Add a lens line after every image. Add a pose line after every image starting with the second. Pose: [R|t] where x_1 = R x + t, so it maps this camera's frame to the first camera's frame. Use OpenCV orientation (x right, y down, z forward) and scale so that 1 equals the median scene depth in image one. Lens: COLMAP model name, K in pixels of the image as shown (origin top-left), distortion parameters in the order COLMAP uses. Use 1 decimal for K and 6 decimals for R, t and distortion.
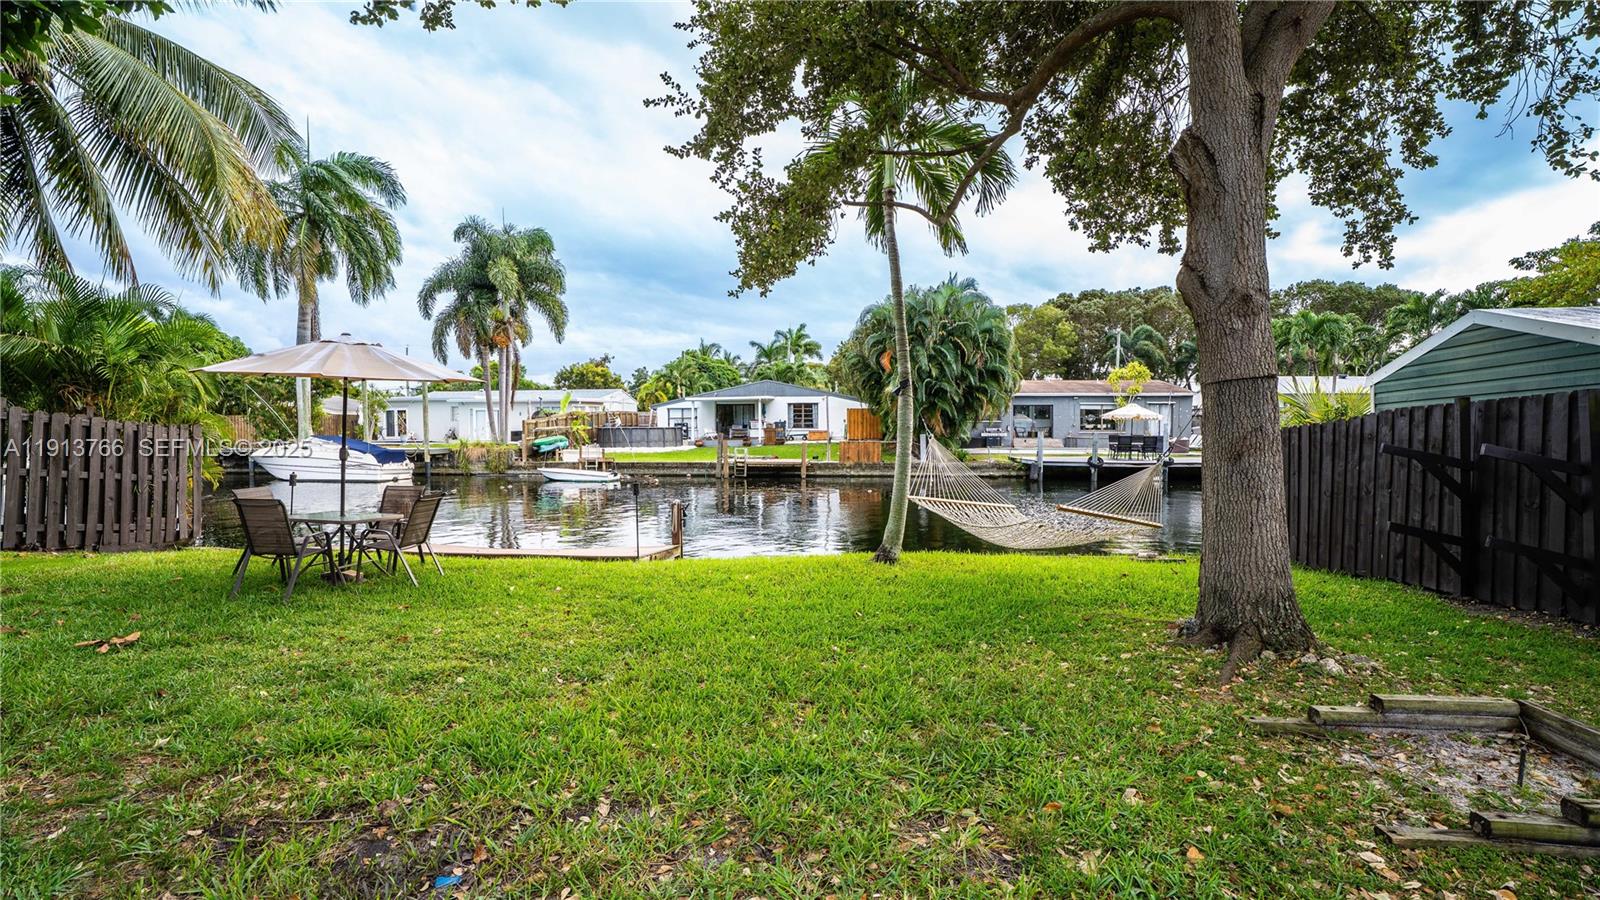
lens RADIAL K [[740.9, 0, 790.4], [0, 740.9, 454.5], [0, 0, 1]] dist [-0.068241, 0.019969]
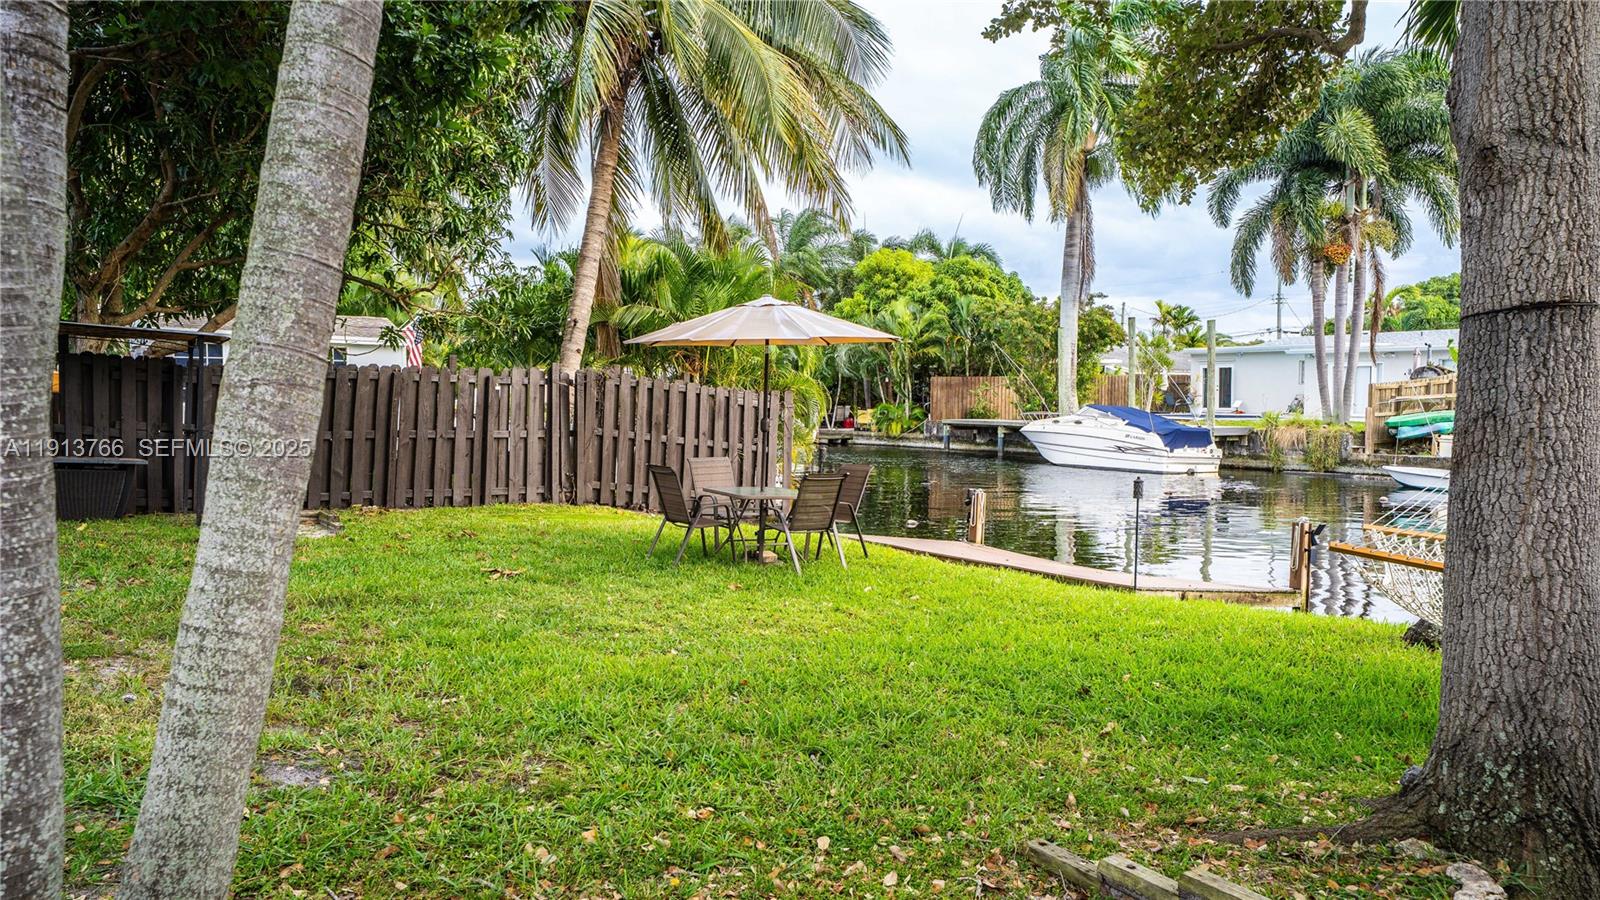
lens RADIAL K [[1230.8, 0, 789.0], [0, 1230.8, 451.1], [0, 0, 1]] dist [0.037581, 0.107921]
pose [[0.619404, 0.042151, -0.783940, 0.286823], [-0.035060, 0.999047, 0.026016, -0.004050], [0.784289, 0.011371, 0.620291, 0.019584]]
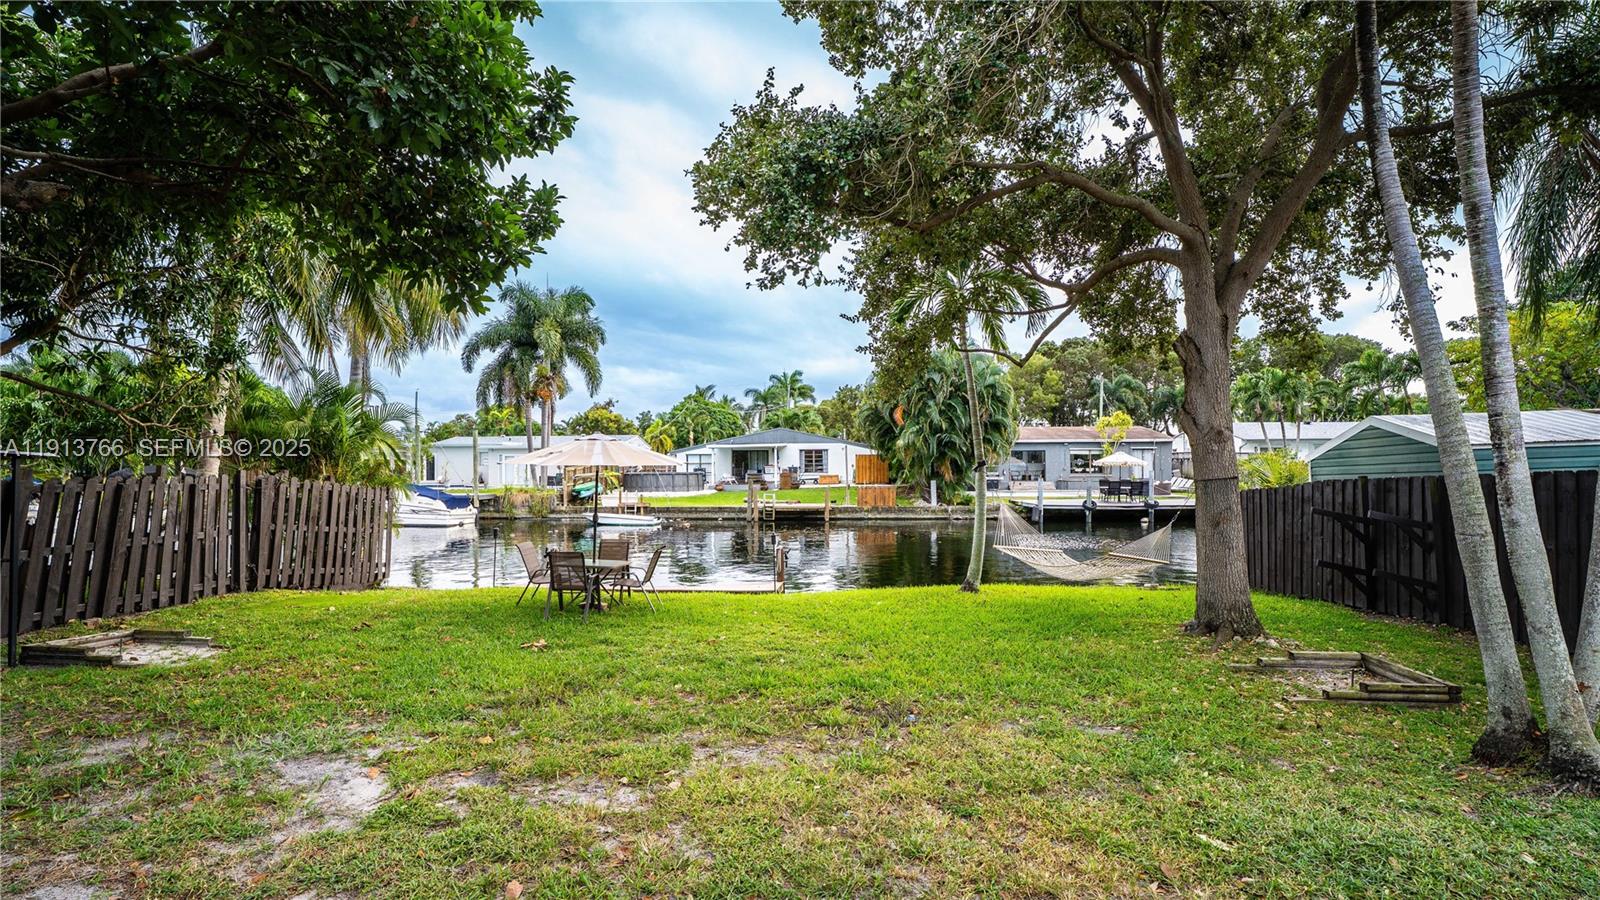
lens RADIAL K [[740.9, 0, 790.4], [0, 740.9, 454.5], [0, 0, 1]] dist [-0.068241, 0.019969]
pose [[0.999676, -0.002642, 0.025332, -0.122943], [0.003917, 0.998721, -0.050415, -0.022211], [-0.025166, 0.050497, 0.998407, -0.197129]]
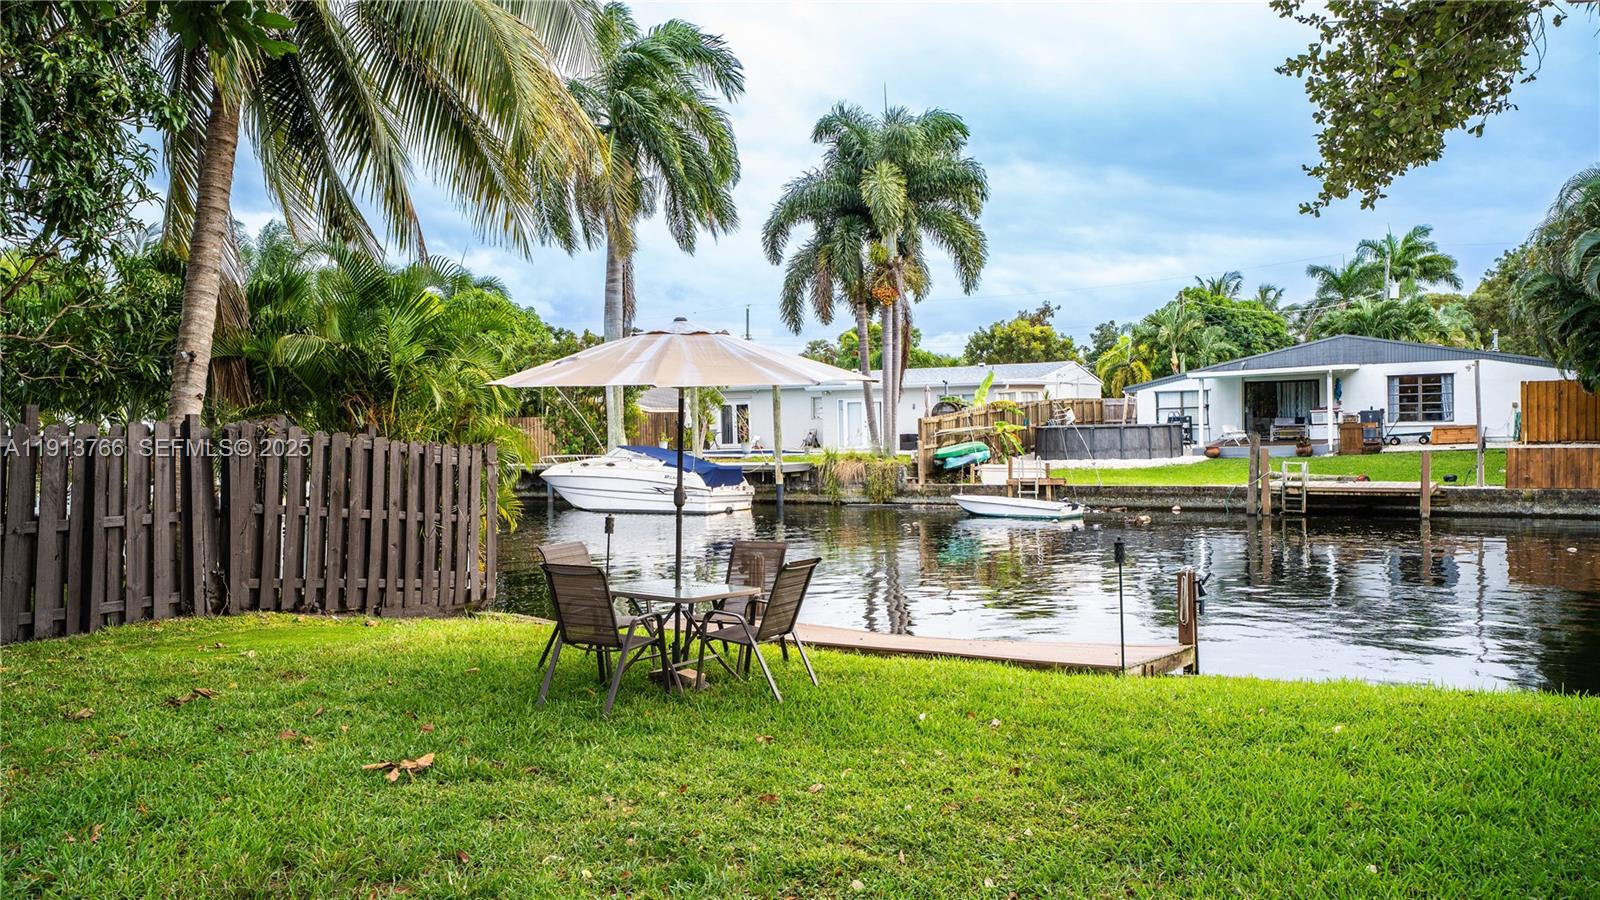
lens RADIAL K [[1228.6, 0, 795.2], [0, 1228.6, 454.9], [0, 0, 1]] dist [0.000600, 0.143943]
pose [[0.902238, -0.006309, -0.431192, -0.011583], [0.002727, 0.999956, -0.008924, -0.012839], [0.431230, 0.006875, 0.902216, 0.005458]]
